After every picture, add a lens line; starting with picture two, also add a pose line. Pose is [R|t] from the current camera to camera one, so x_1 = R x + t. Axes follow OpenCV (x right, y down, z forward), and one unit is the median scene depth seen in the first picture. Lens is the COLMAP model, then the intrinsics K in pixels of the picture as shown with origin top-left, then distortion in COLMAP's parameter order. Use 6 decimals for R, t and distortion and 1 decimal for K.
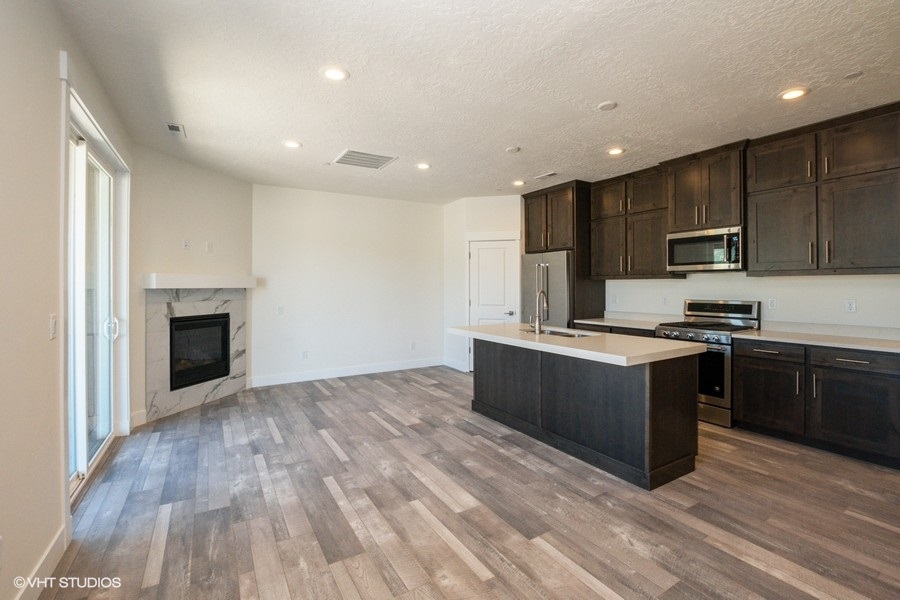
lens RADIAL K [[406.1, 0, 451.3], [0, 406.1, 288.5], [0, 0, 1]] dist [-0.002525, -0.000722]
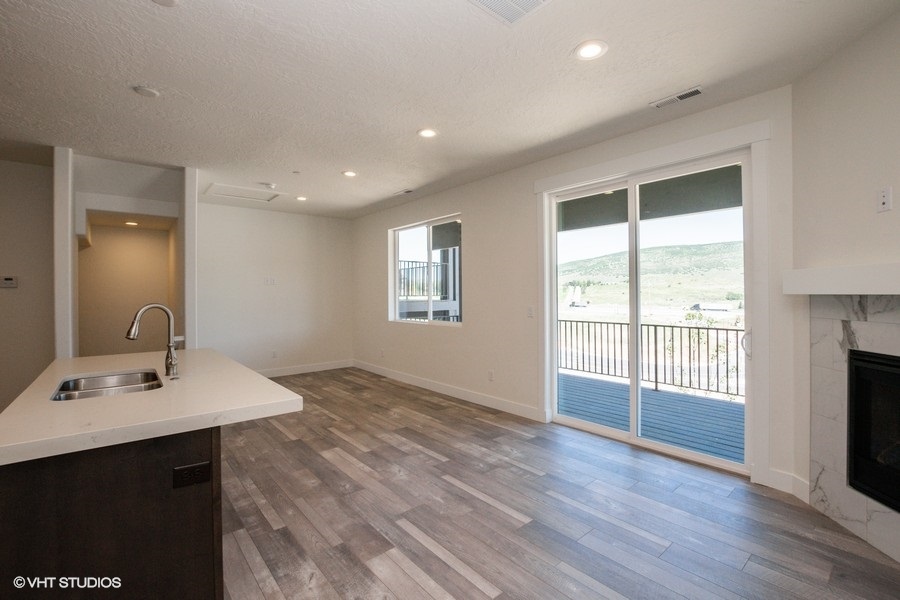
lens RADIAL K [[406.1, 0, 451.3], [0, 406.1, 288.5], [0, 0, 1]] dist [-0.002525, -0.000722]
pose [[-0.987220, 0.009832, -0.159062, -0.096657], [0.010899, 0.999924, -0.005838, -0.010333], [0.158993, -0.007497, -0.987251, 1.478385]]
